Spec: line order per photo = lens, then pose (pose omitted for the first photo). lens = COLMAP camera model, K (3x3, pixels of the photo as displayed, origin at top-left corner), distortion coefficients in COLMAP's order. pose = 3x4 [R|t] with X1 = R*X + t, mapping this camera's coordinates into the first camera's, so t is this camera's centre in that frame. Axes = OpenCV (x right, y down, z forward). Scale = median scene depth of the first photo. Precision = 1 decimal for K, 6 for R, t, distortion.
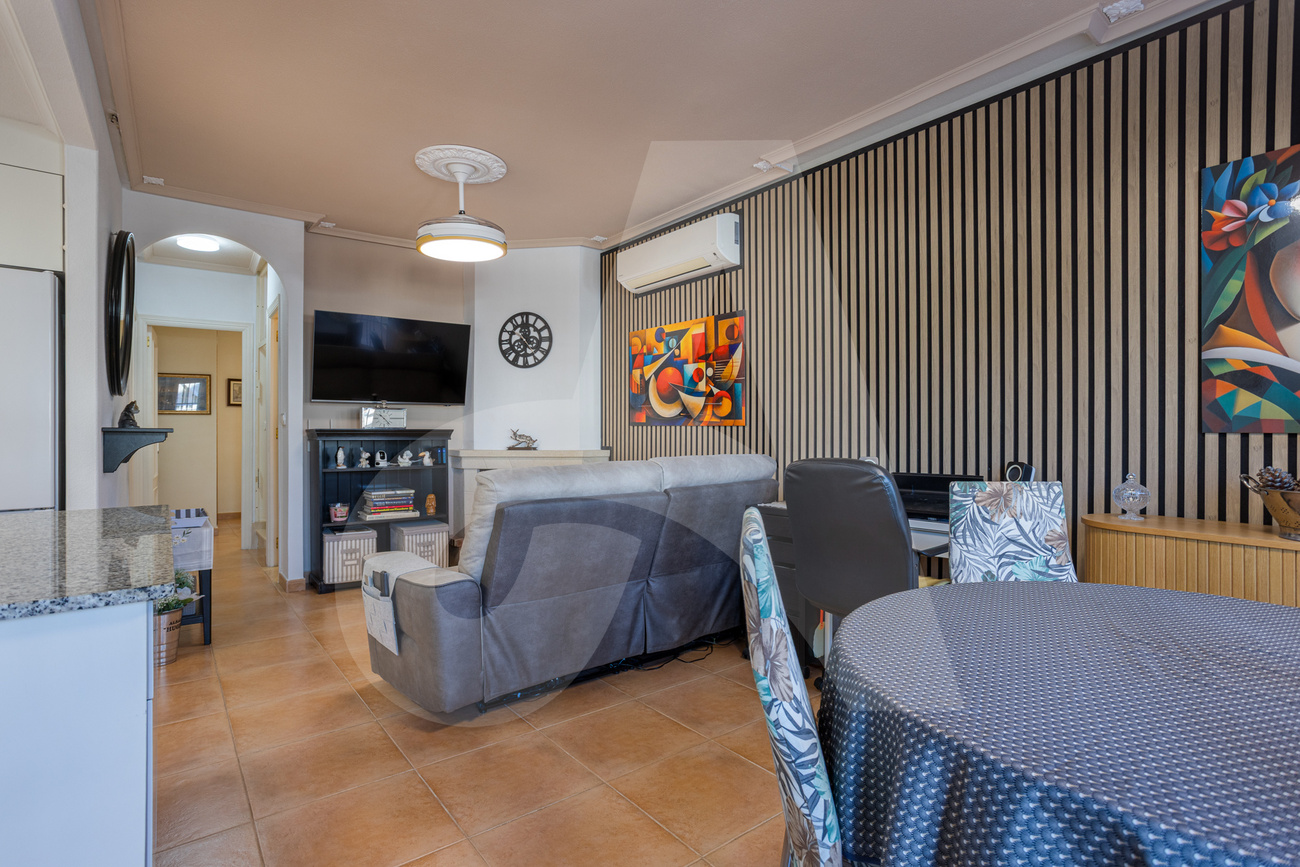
lens RADIAL K [[646.1, 0, 652.5], [0, 646.1, 425.7], [0, 0, 1]] dist [-0.051974, 0.033245]
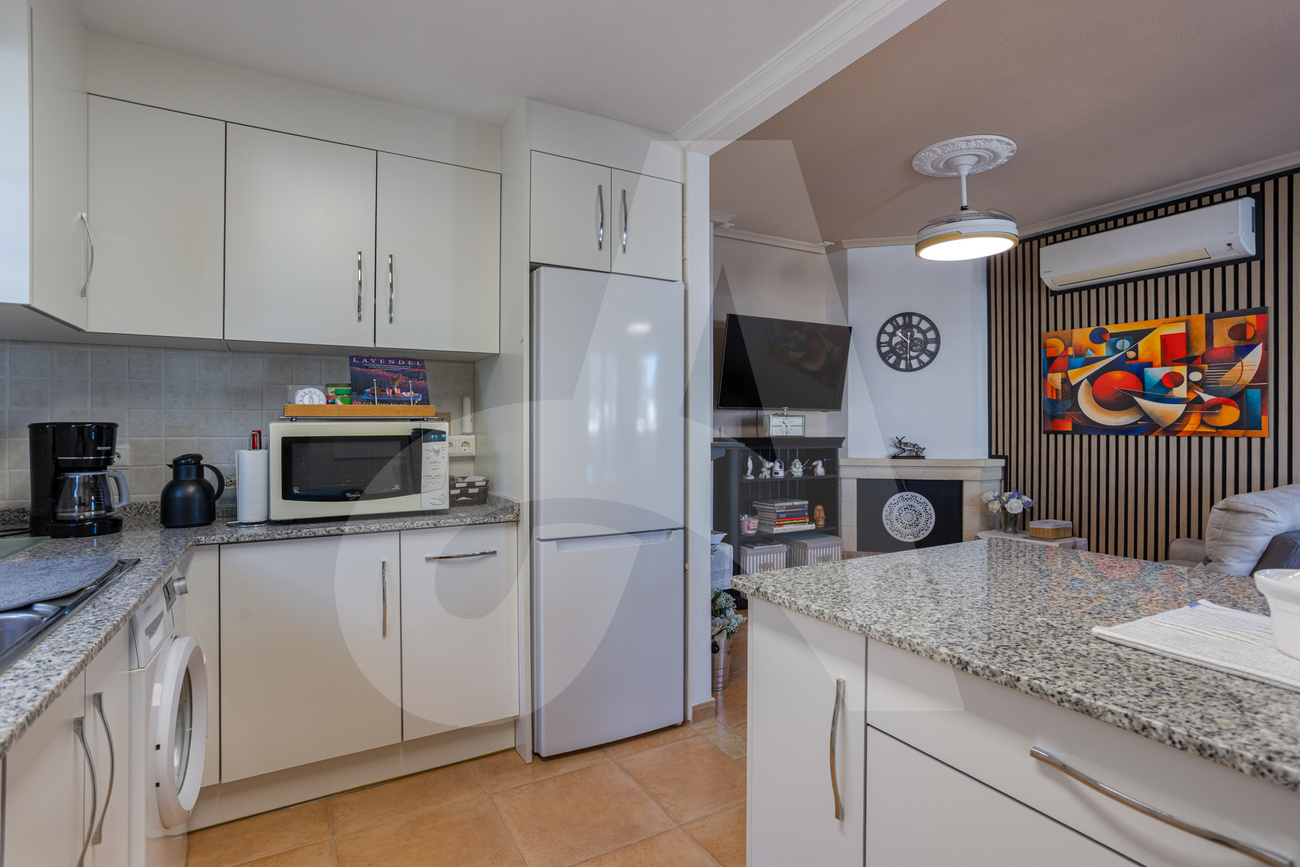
lens RADIAL K [[653.6, 0, 657.4], [0, 653.6, 420.9], [0, 0, 1]] dist [-0.047069, 0.029221]
pose [[0.990727, -0.000370, -0.135869, -0.474877], [0.000220, 0.999999, -0.001114, -0.018155], [0.135869, 0.001074, 0.990726, 0.009801]]
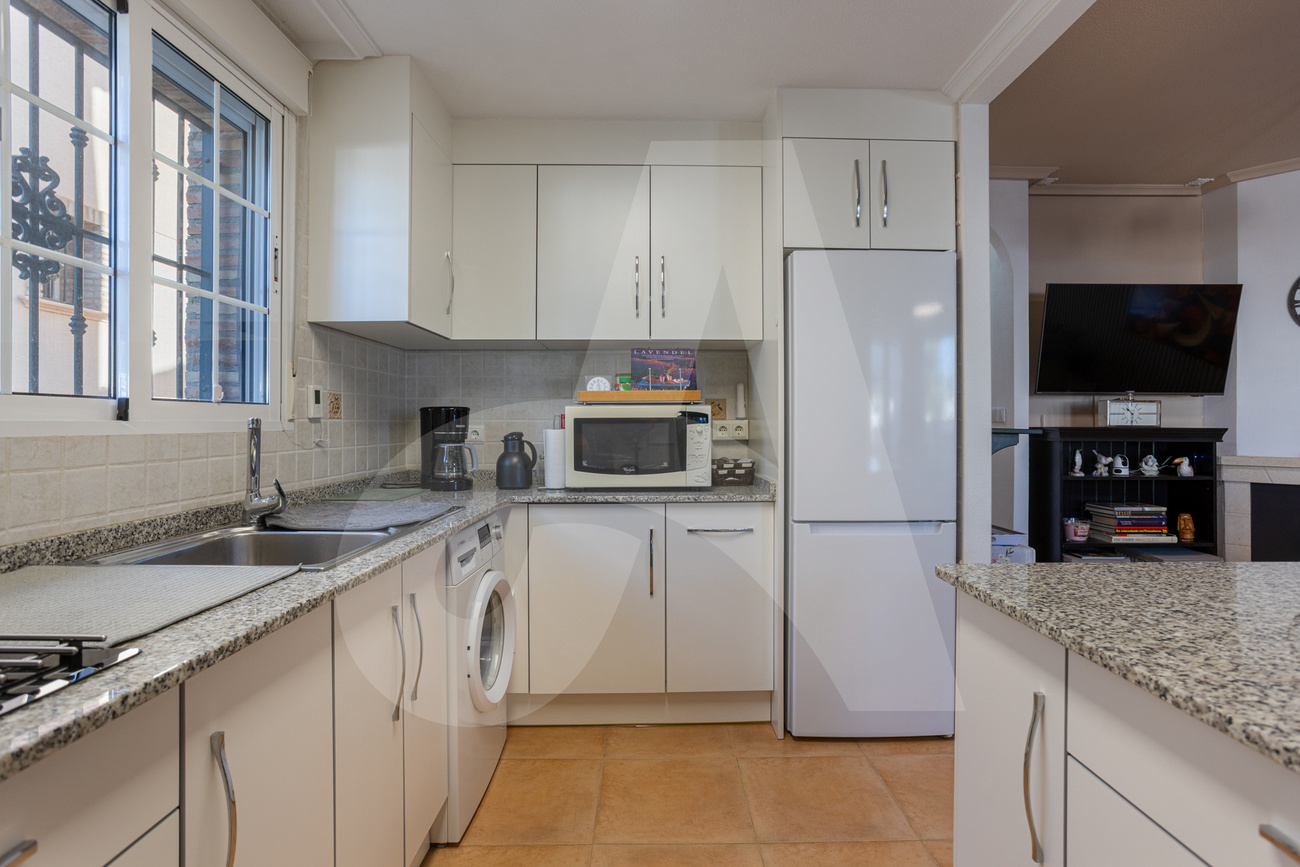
lens RADIAL K [[647.1, 0, 650.8], [0, 647.1, 417.5], [0, 0, 1]] dist [-0.048949, 0.028304]
pose [[0.799036, -0.000226, -0.601284, -0.420141], [0.001465, 0.999998, 0.001571, -0.008876], [0.601282, -0.002136, 0.799034, 0.026737]]
